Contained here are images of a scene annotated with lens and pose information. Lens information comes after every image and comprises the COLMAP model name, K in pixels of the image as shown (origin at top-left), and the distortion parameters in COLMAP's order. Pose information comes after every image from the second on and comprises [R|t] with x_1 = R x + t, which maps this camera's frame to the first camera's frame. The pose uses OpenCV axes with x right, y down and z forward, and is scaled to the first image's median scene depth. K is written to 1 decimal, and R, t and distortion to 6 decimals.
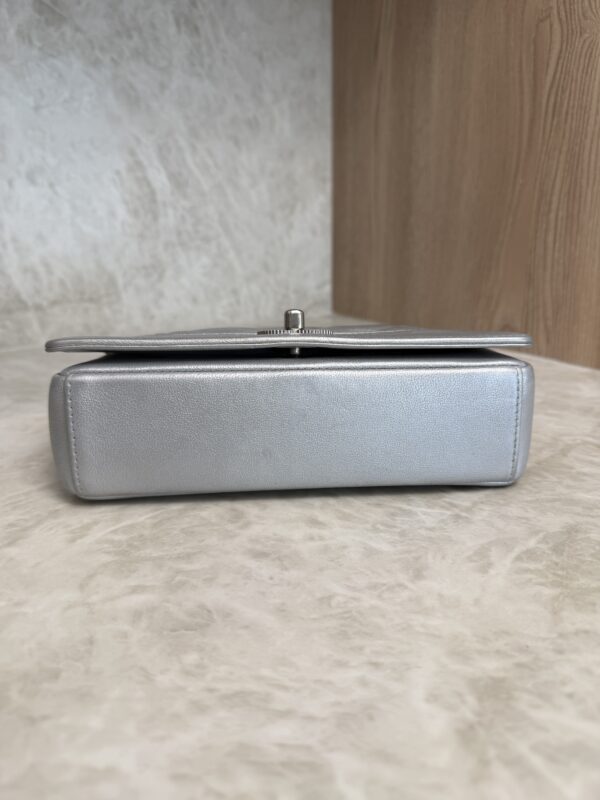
lens RADIAL K [[591.0, 0, 305.2], [0, 591.0, 400.7], [0, 0, 1]] dist [-0.027302, -0.005227]
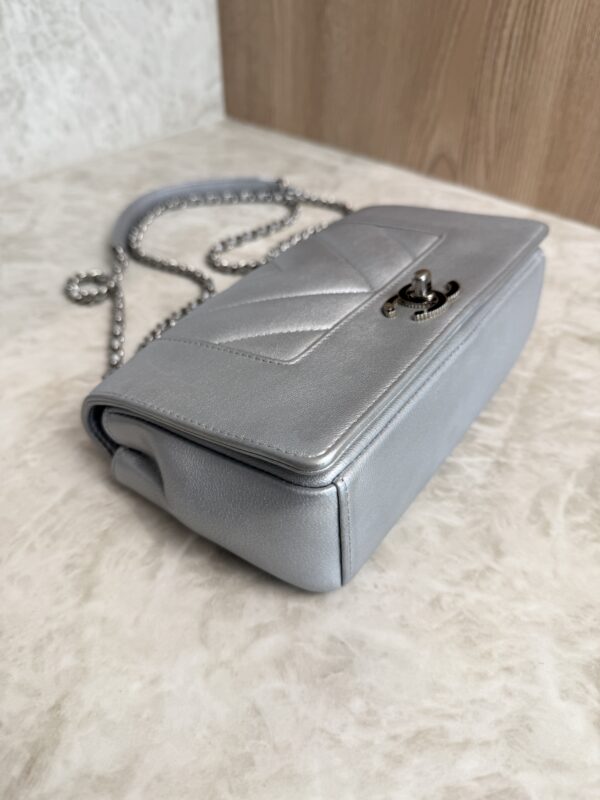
lens RADIAL K [[602.7, 0, 300.0], [0, 602.7, 400.0], [0, 0, 1]] dist [-0.066616, 0.030391]
pose [[0.962637, -0.160039, 0.218443, -0.308982], [0.058459, 0.910470, 0.409423, -0.376549], [-0.264410, -0.381356, 0.885808, 0.177134]]
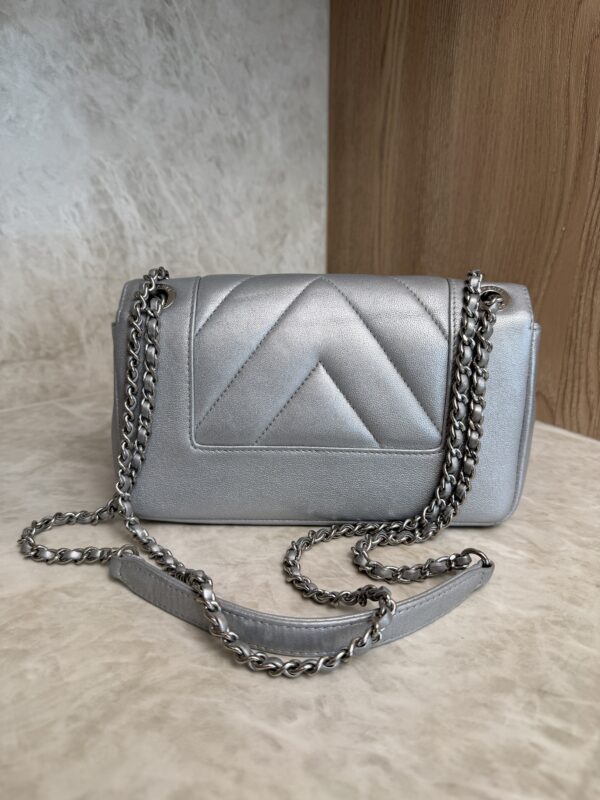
lens RADIAL K [[586.7, 0, 297.7], [0, 586.7, 402.1], [0, 0, 1]] dist [-0.026340, 0.000466]
pose [[0.999419, -0.002692, 0.033979, -0.081798], [0.001612, 0.999494, 0.031753, -0.310490], [-0.034047, -0.031680, 0.998918, 0.352866]]
